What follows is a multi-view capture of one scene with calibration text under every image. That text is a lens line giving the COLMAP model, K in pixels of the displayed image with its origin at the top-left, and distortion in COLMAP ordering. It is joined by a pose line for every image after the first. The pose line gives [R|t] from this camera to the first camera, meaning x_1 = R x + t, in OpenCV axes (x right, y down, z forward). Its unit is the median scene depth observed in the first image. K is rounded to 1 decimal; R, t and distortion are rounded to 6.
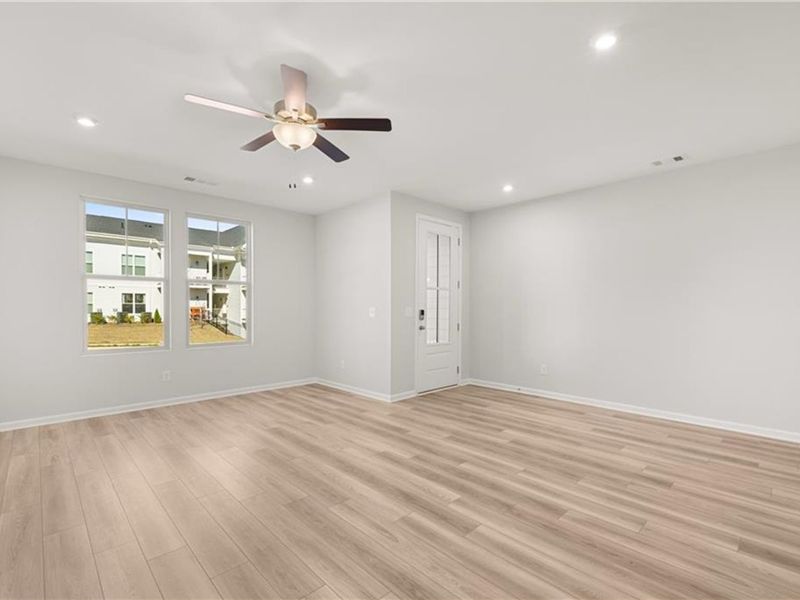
lens RADIAL K [[380.4, 0, 398.2], [0, 380.4, 309.6], [0, 0, 1]] dist [-0.001661, -0.000634]
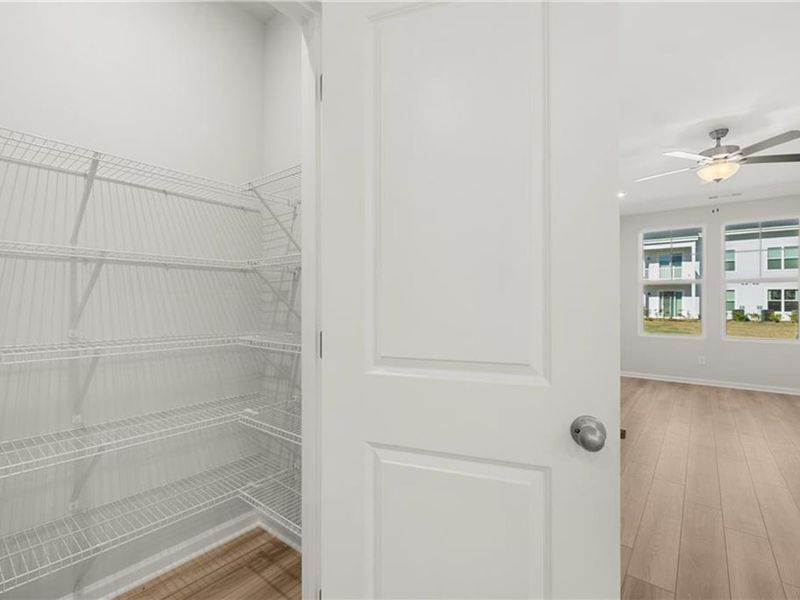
lens RADIAL K [[374.9, 0, 397.2], [0, 374.9, 300.1], [0, 0, 1]] dist [-0.002452, -0.001198]
pose [[0.126899, -0.007454, -0.991888, 0.484169], [-0.010557, 0.999905, -0.008865, 0.001810], [0.991859, 0.011596, 0.126808, -0.135301]]
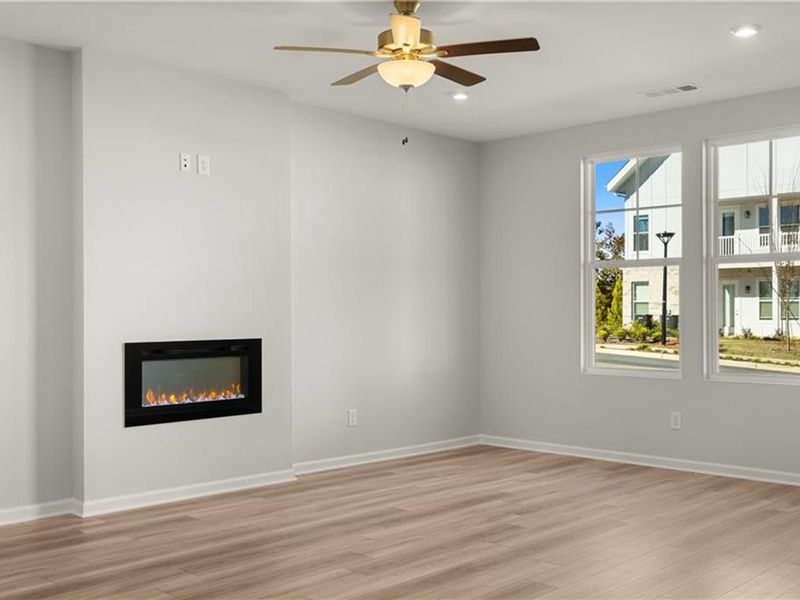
lens RADIAL K [[868.4, 0, 397.3], [0, 868.4, 303.8], [0, 0, 1]] dist [0.020121, -0.036464]
pose [[0.038700, -0.008656, -0.999213, 0.797481], [-0.001721, 0.999960, -0.008729, 0.001884], [0.999249, 0.002057, 0.038683, 0.524504]]
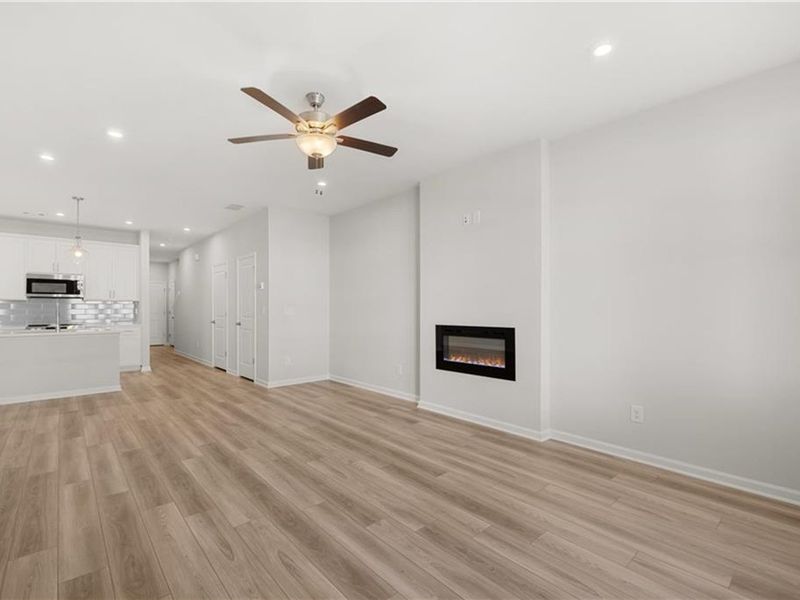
lens RADIAL K [[380.4, 0, 398.2], [0, 380.4, 309.6], [0, 0, 1]] dist [-0.001661, -0.000634]
pose [[-0.999373, 0.001142, 0.035374, -0.306541], [0.001395, 0.999974, 0.007112, -0.001280], [-0.035365, 0.007157, -0.999349, 1.175490]]
